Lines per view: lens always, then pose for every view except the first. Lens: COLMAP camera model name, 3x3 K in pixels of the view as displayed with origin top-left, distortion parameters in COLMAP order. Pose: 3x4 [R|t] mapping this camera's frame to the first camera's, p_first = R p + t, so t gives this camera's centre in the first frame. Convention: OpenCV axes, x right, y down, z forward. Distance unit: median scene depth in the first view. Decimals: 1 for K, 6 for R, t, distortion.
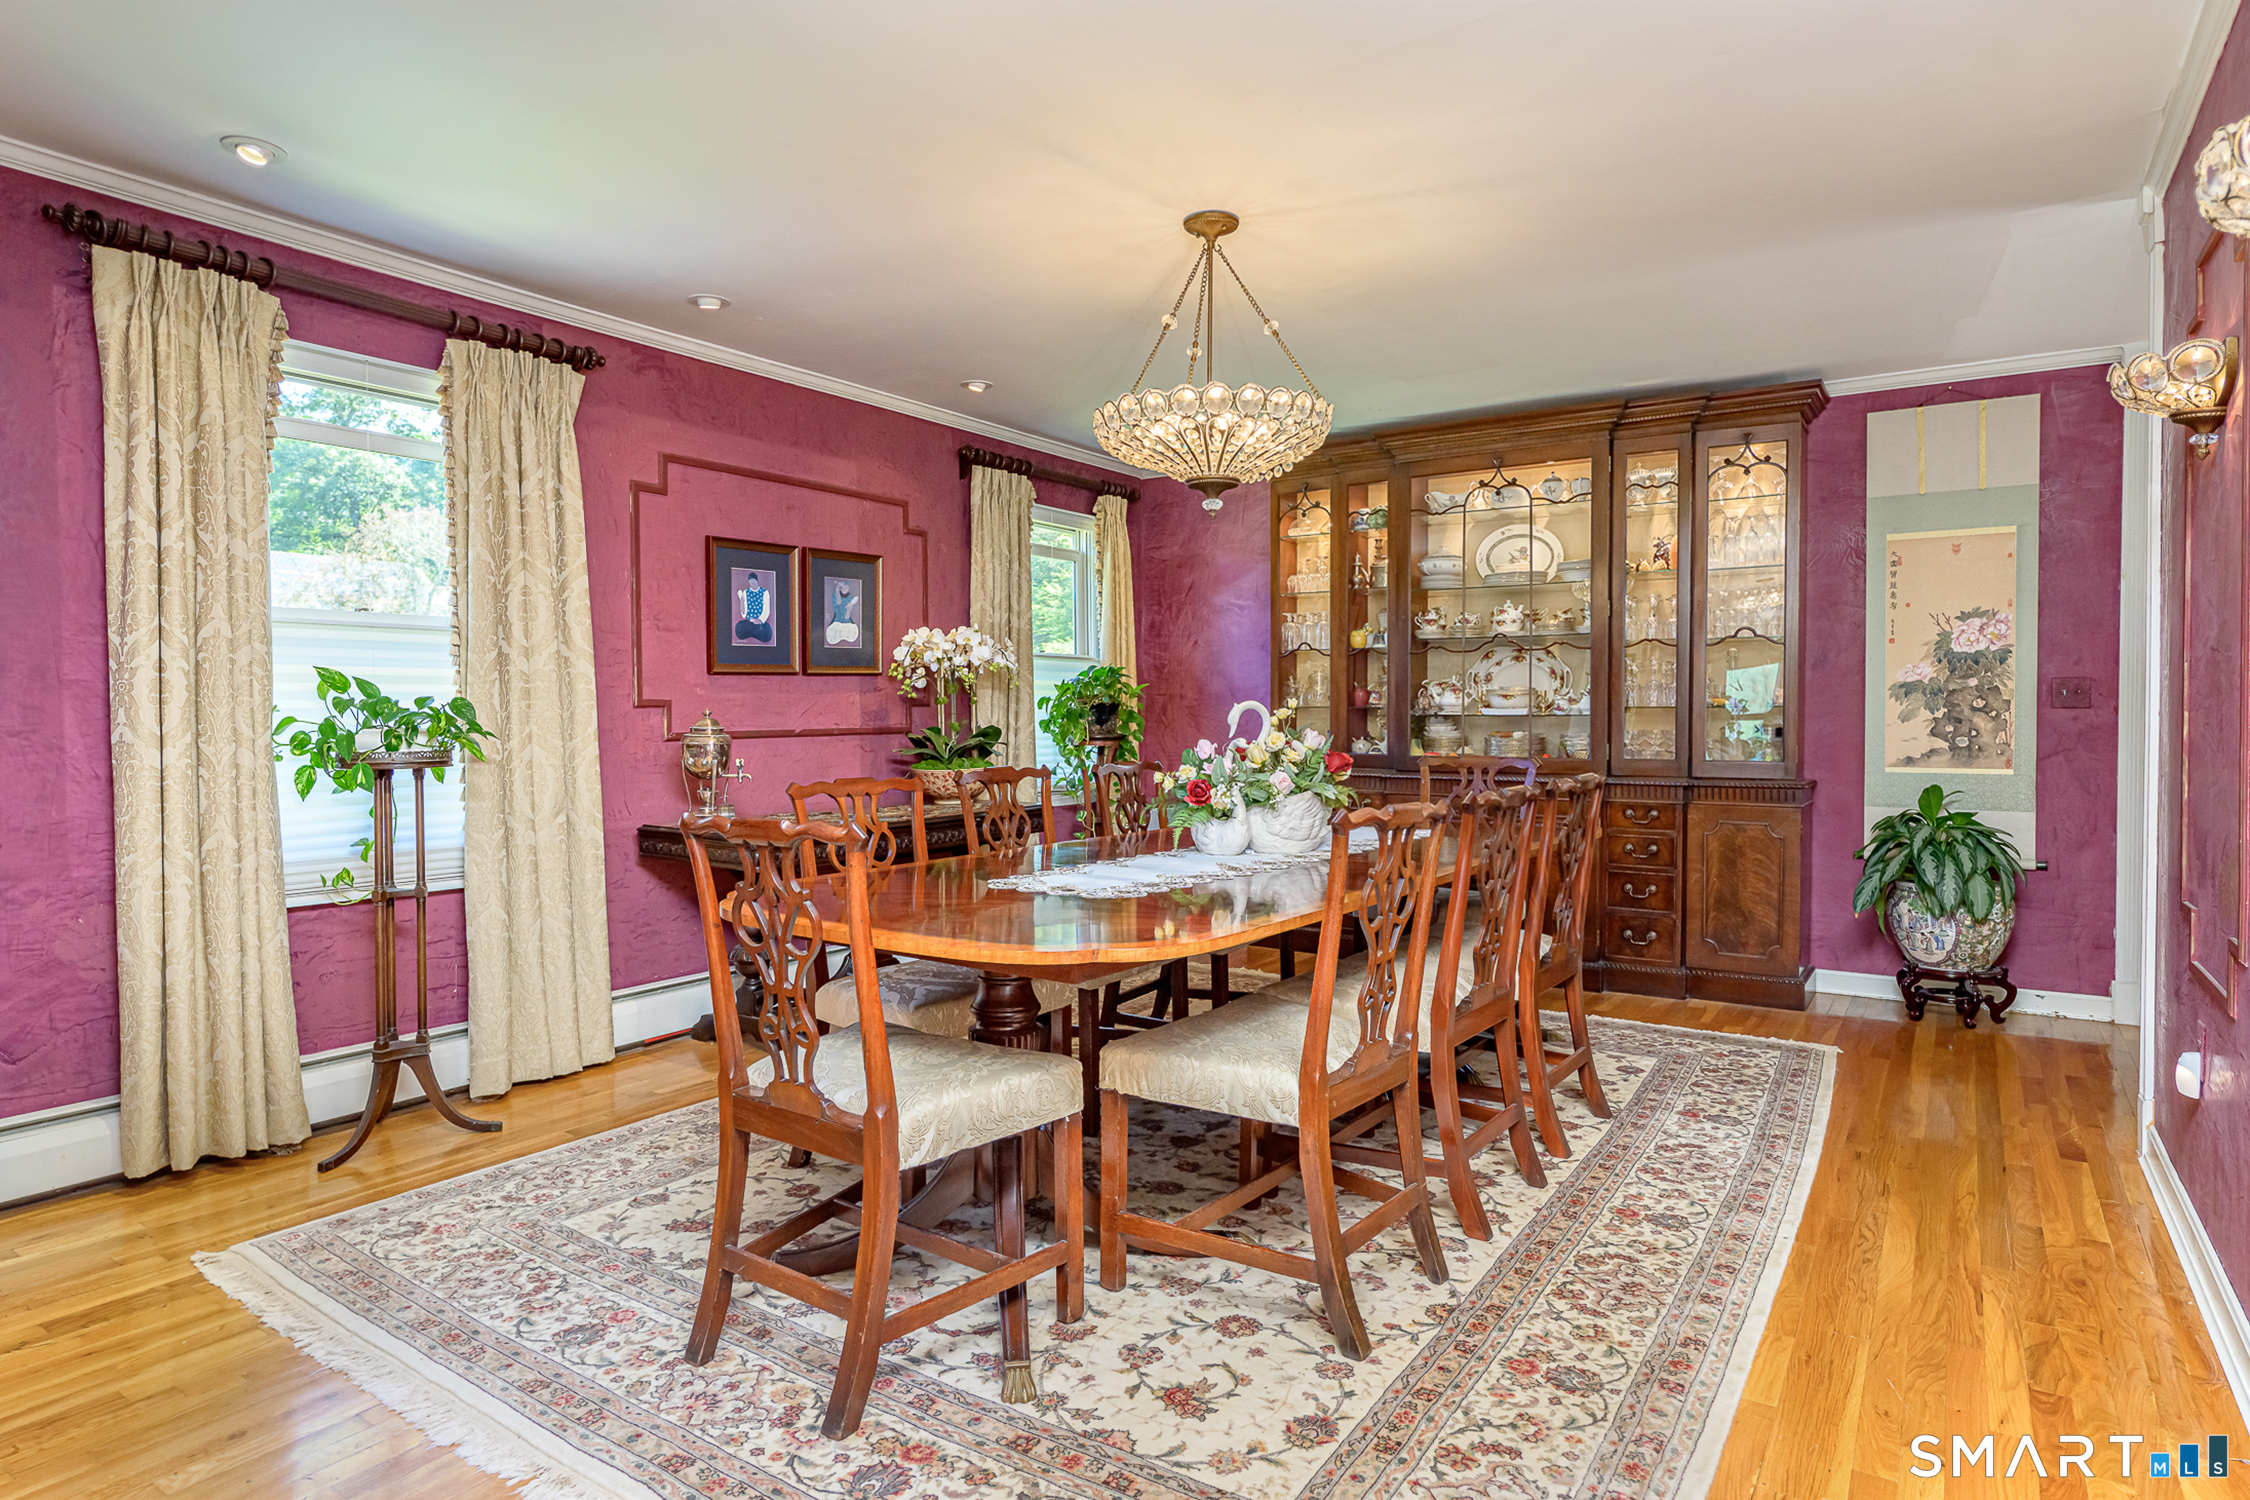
lens RADIAL K [[1212.0, 0, 1125.0], [0, 1212.0, 750.0], [0, 0, 1]] dist [-0.011113, -0.000064]
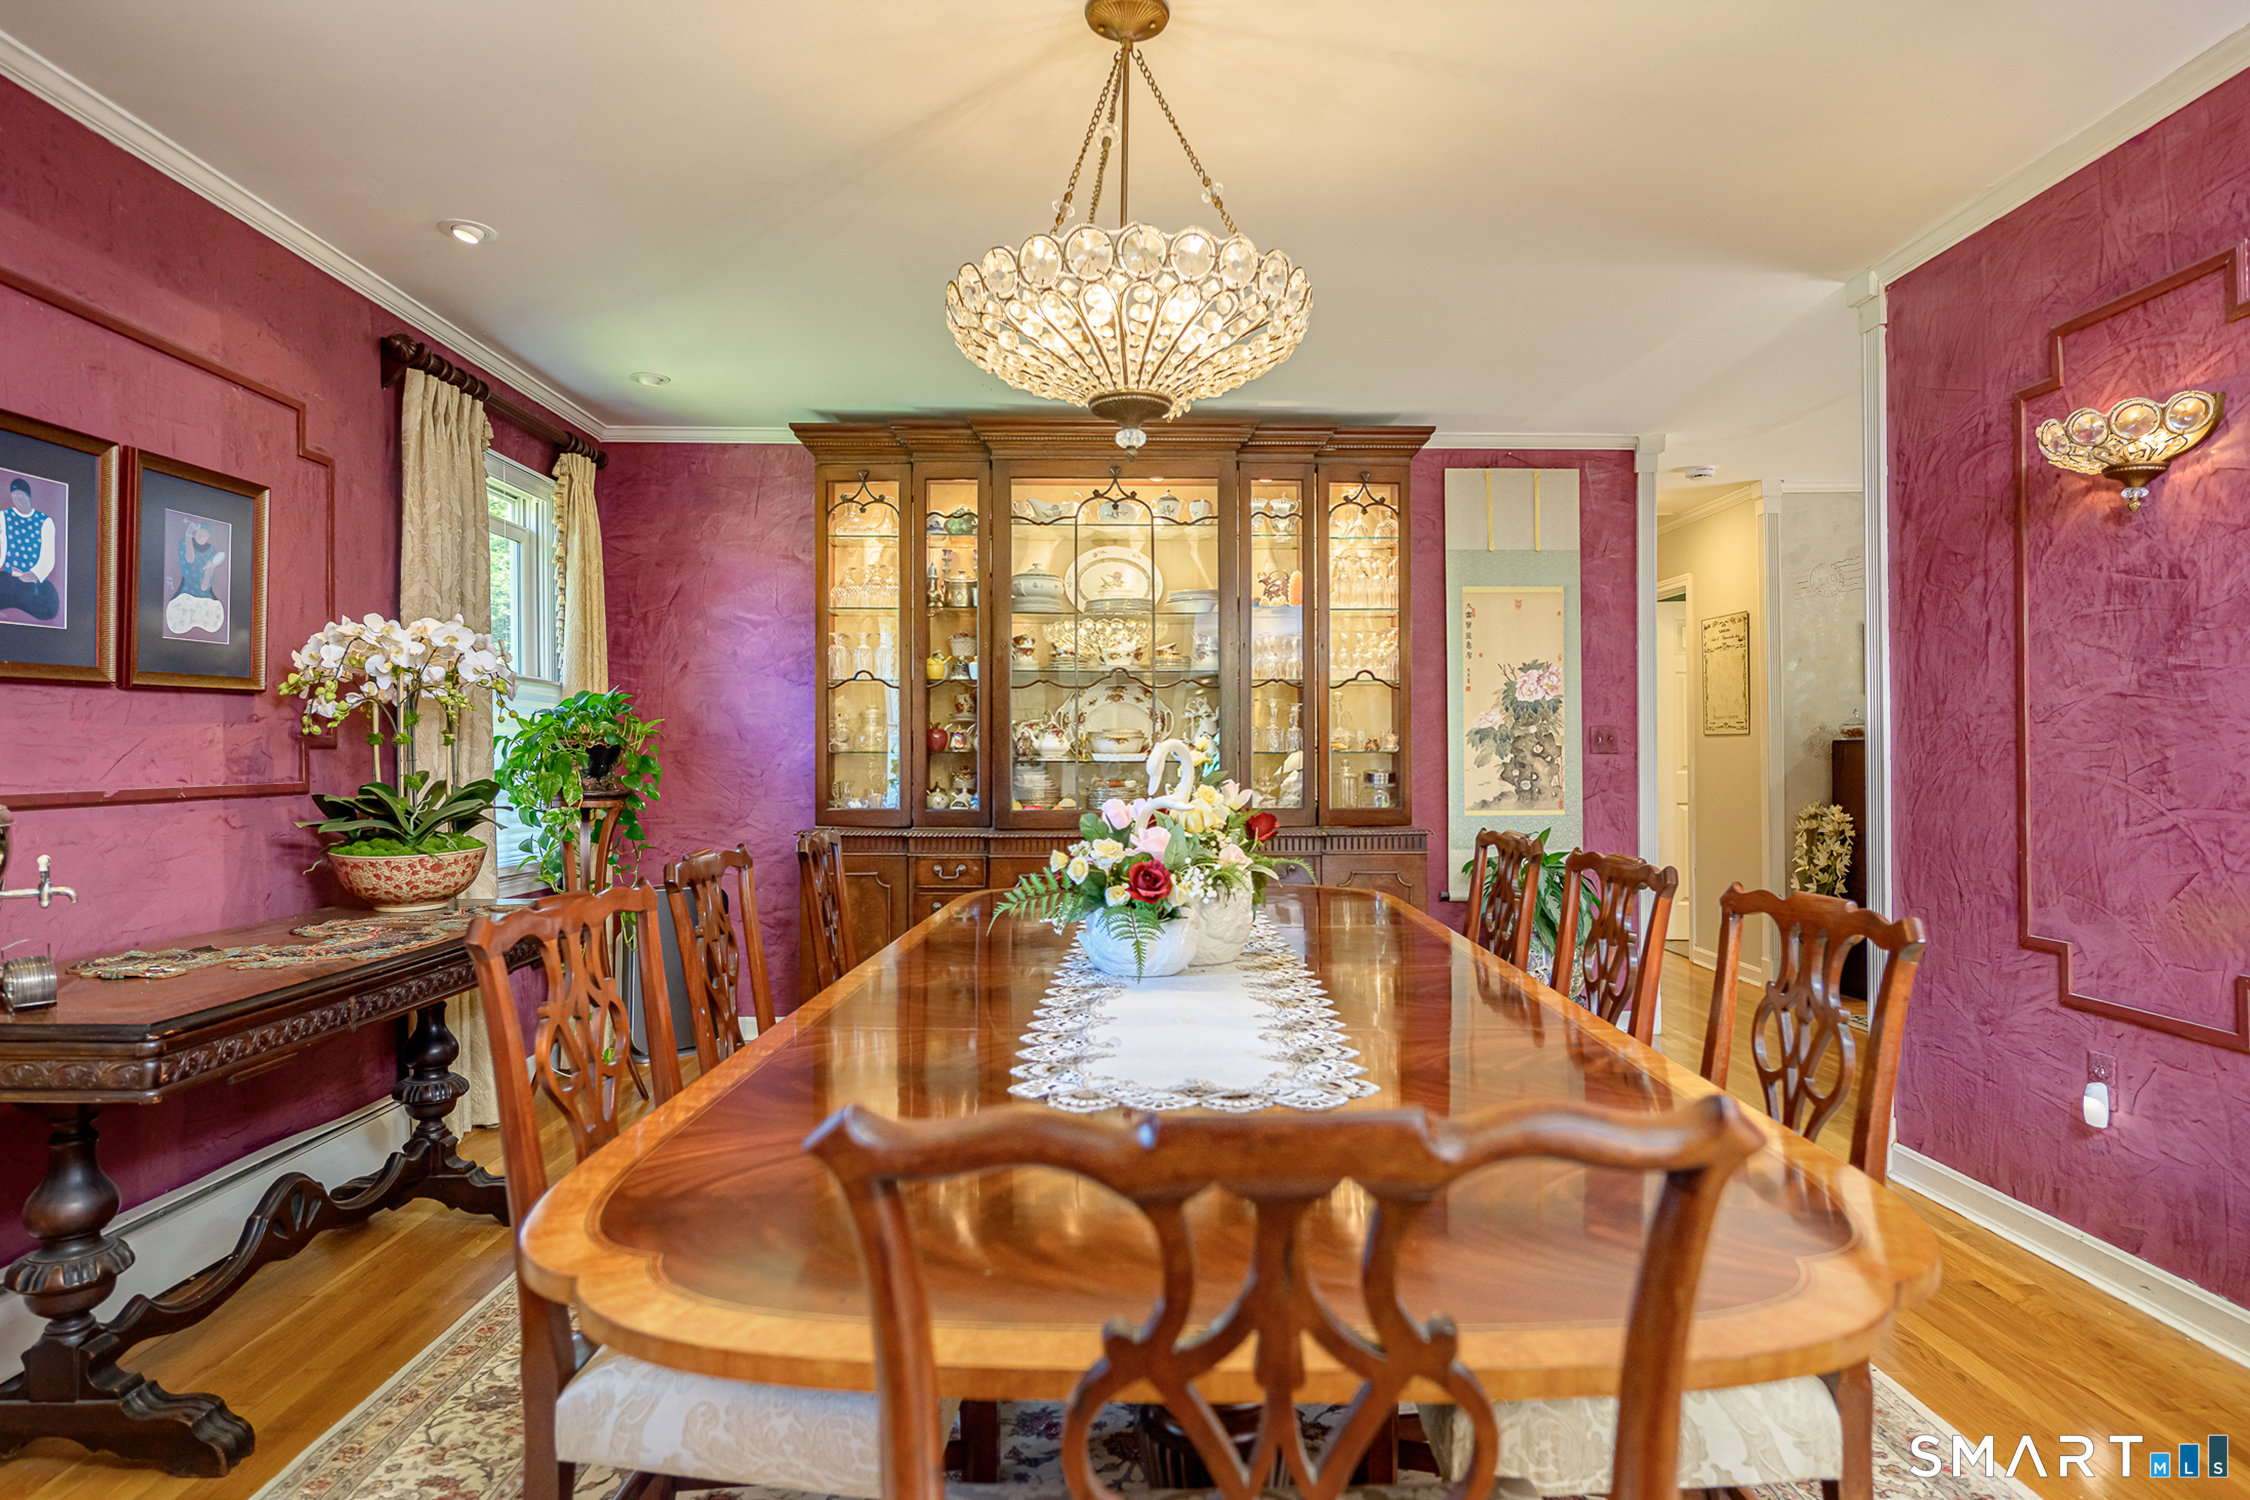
lens RADIAL K [[1212.0, 0, 1125.0], [0, 1212.0, 750.0], [0, 0, 1]] dist [-0.011113, -0.000064]
pose [[0.821235, 0.003426, 0.570579, -0.196940], [0.019342, 0.999240, -0.033838, -0.008153], [-0.570262, 0.038825, 0.820545, 0.308332]]
